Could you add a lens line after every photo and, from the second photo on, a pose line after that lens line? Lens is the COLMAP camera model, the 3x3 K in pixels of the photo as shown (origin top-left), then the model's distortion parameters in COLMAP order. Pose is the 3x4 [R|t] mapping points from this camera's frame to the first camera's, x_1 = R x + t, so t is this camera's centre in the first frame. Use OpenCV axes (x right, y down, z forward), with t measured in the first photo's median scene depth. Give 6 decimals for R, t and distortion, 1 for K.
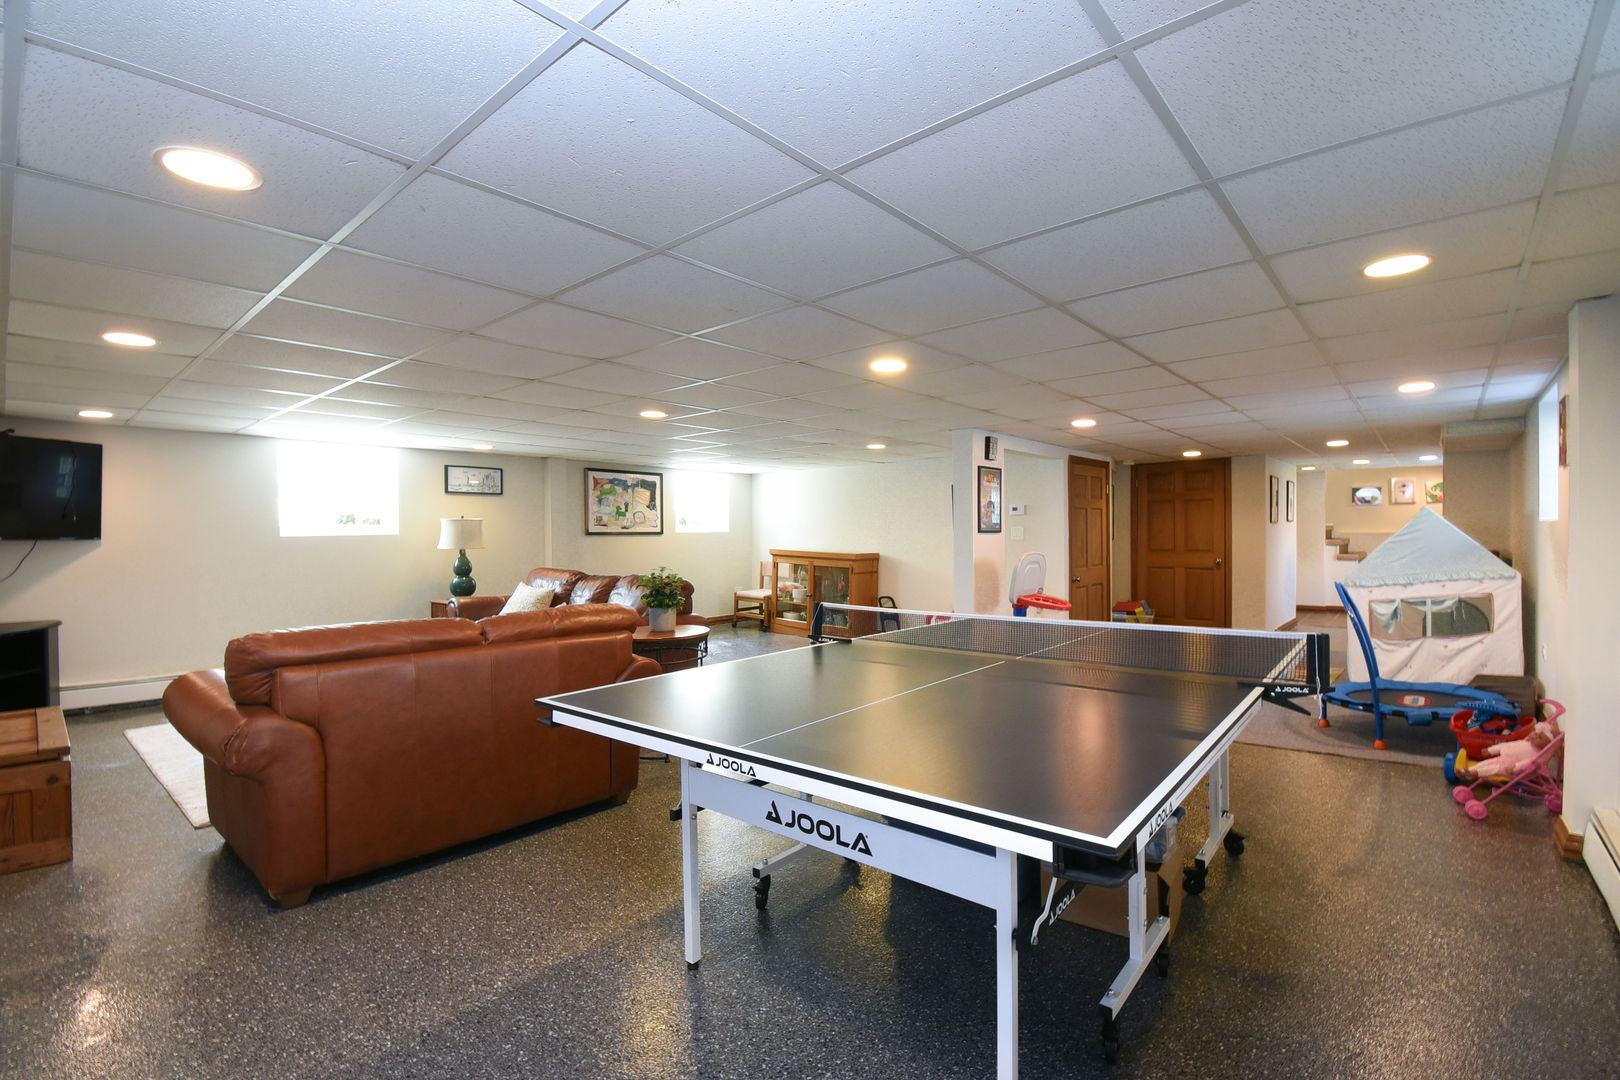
lens RADIAL K [[724.4, 0, 810.0], [0, 724.4, 540.0], [0, 0, 1]] dist [0.000393, -0.000098]
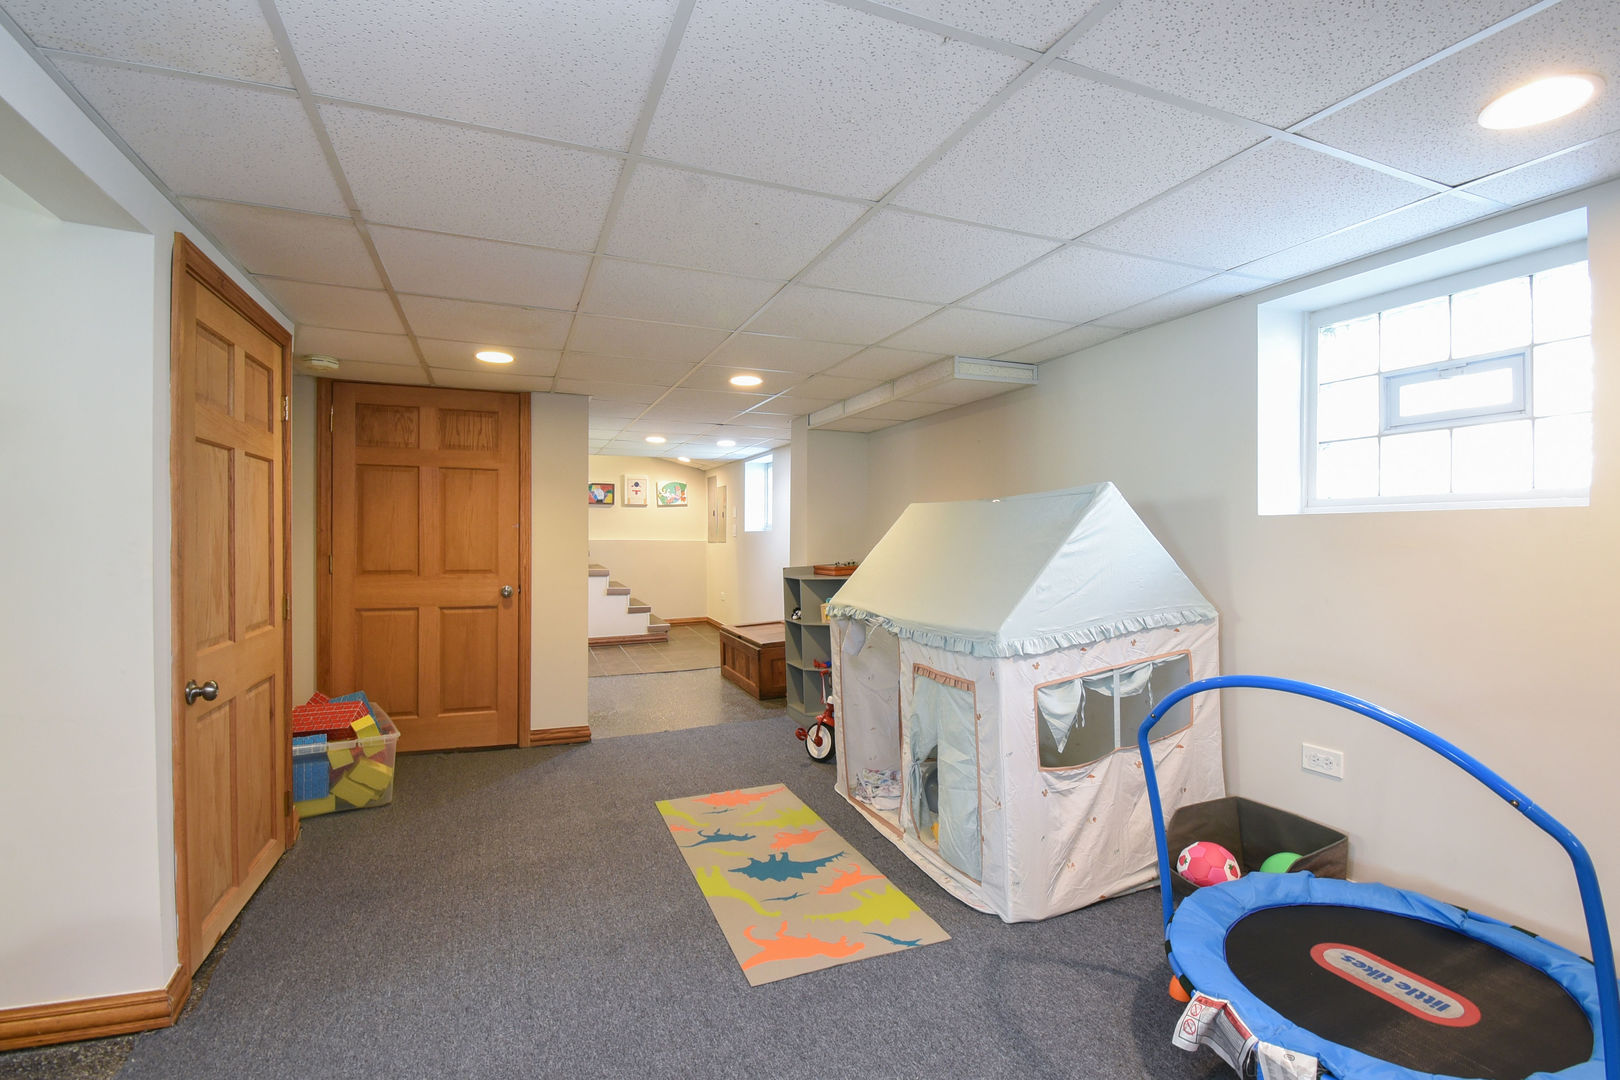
lens RADIAL K [[724.4, 0, 810.0], [0, 724.4, 540.0], [0, 0, 1]] dist [0.000393, -0.000098]
pose [[0.433439, 0.010544, 0.901121, 0.189329], [-0.001092, 0.999937, -0.011175, -0.001307], [-0.901182, 0.003859, 0.433423, 0.575803]]
